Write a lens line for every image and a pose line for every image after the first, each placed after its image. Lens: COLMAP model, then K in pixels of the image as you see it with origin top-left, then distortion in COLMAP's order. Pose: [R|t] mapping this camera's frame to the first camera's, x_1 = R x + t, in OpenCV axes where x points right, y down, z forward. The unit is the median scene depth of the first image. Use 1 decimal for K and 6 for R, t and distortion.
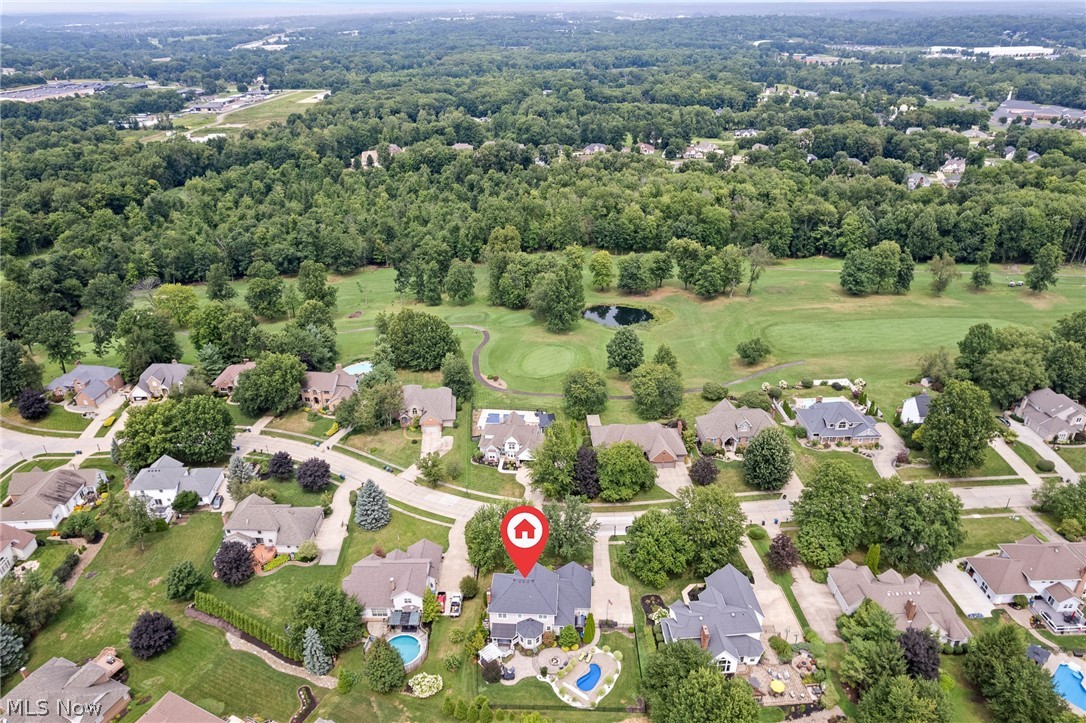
lens RADIAL K [[695.8, 0, 546.3], [0, 695.8, 363.4], [0, 0, 1]] dist [-0.028846, -0.000242]
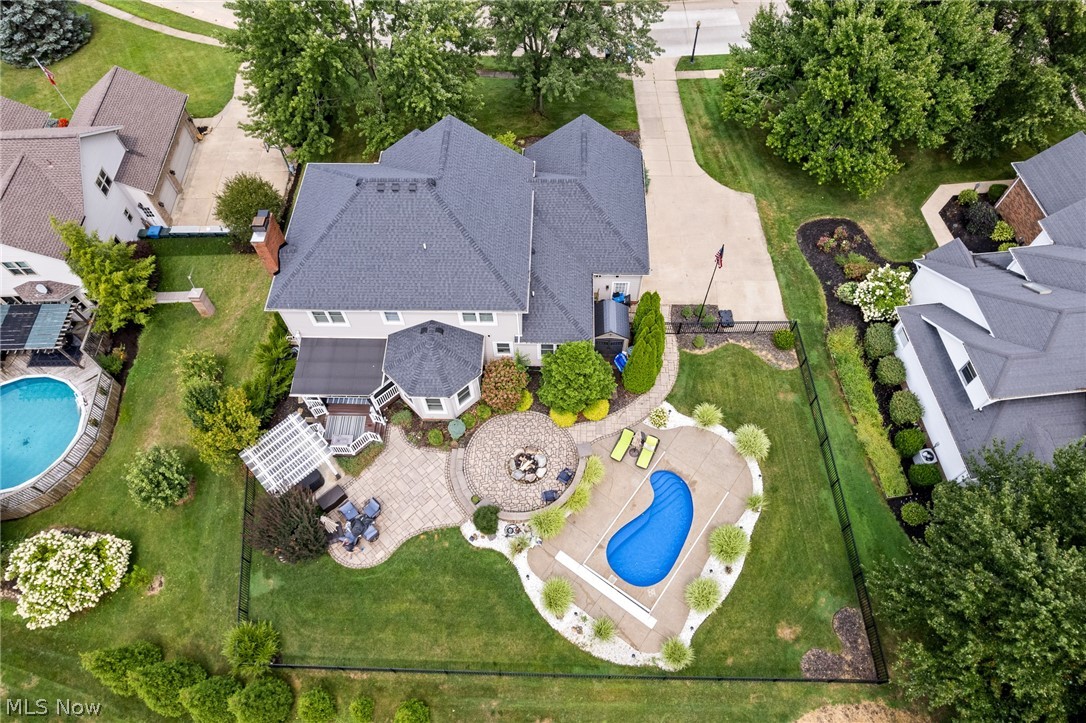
lens RADIAL K [[695.8, 0, 545.5], [0, 695.8, 363.9], [0, 0, 1]] dist [-0.028846, -0.000242]
pose [[0.999511, -0.030467, 0.007087, 0.018887], [0.022127, 0.848801, 0.528250, 0.241100], [-0.022110, -0.527834, 0.849060, 0.766660]]
